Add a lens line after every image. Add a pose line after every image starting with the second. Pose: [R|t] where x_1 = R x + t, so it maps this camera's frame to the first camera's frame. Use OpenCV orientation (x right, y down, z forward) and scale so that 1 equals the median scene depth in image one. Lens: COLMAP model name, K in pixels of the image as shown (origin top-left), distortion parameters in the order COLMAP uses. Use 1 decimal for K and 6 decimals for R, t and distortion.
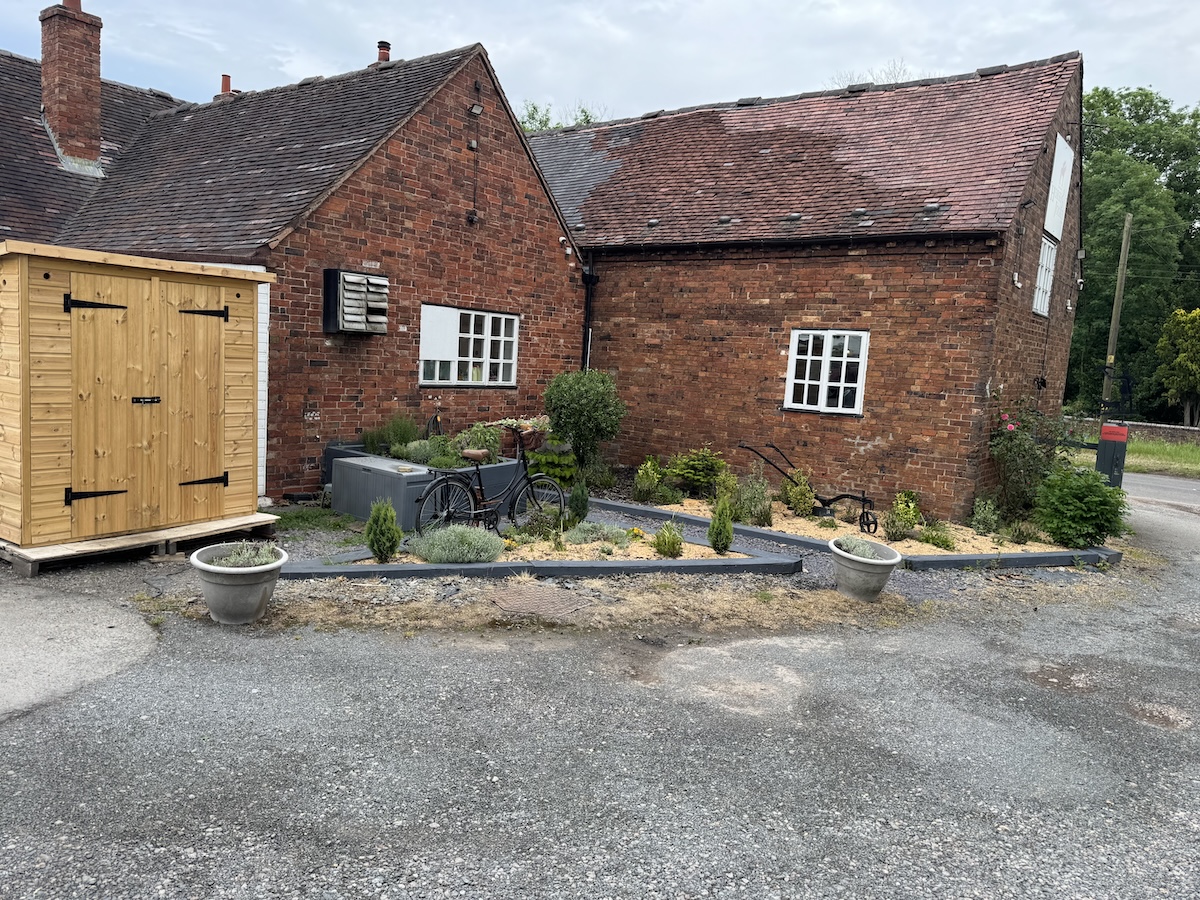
lens RADIAL K [[825.2, 0, 601.3], [0, 825.2, 448.4], [0, 0, 1]] dist [0.000904, -0.001056]
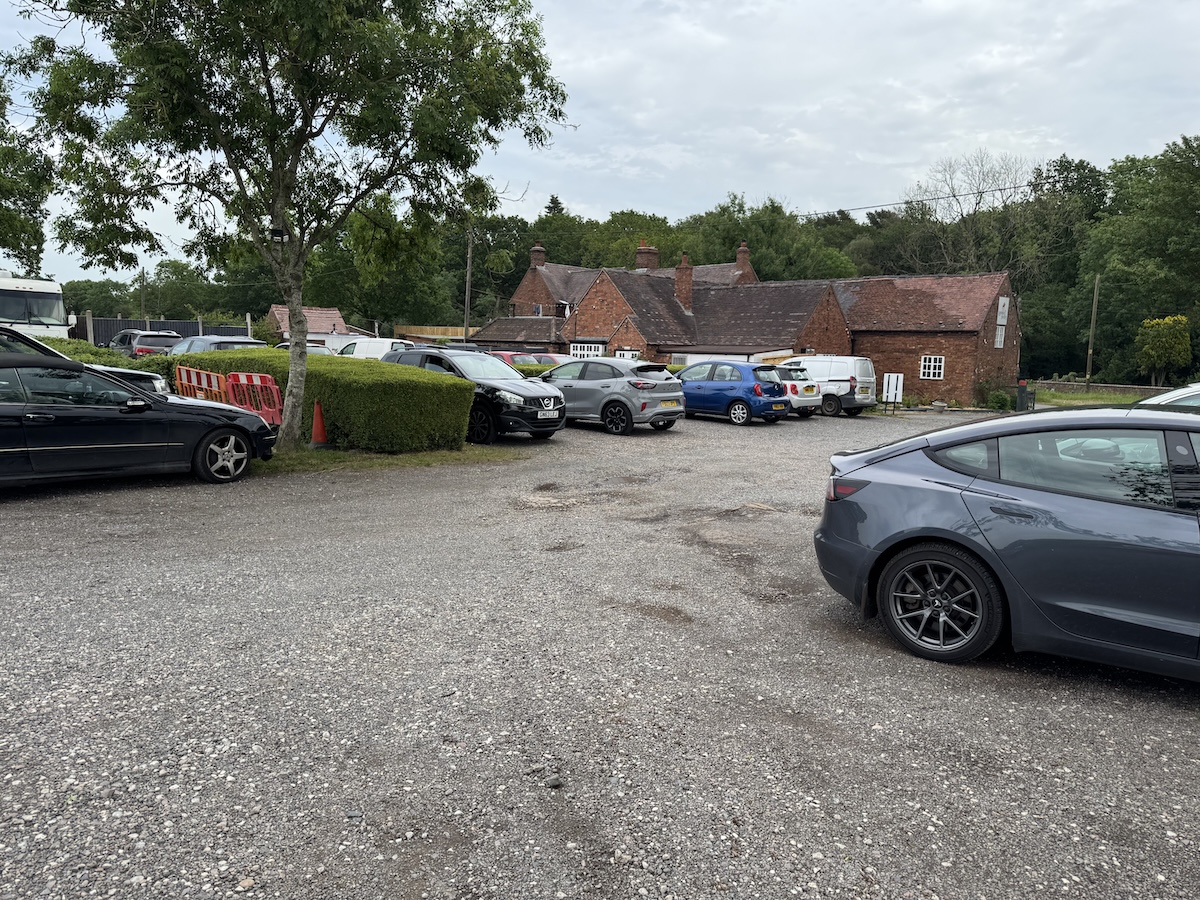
lens RADIAL K [[825.2, 0, 597.5], [0, 825.2, 453.0], [0, 0, 1]] dist [0.000904, -0.001056]
pose [[0.992348, -0.025729, -0.120761, -0.728806], [0.027099, 0.999586, 0.009718, 0.198682], [0.120461, -0.012916, 0.992634, -2.670436]]
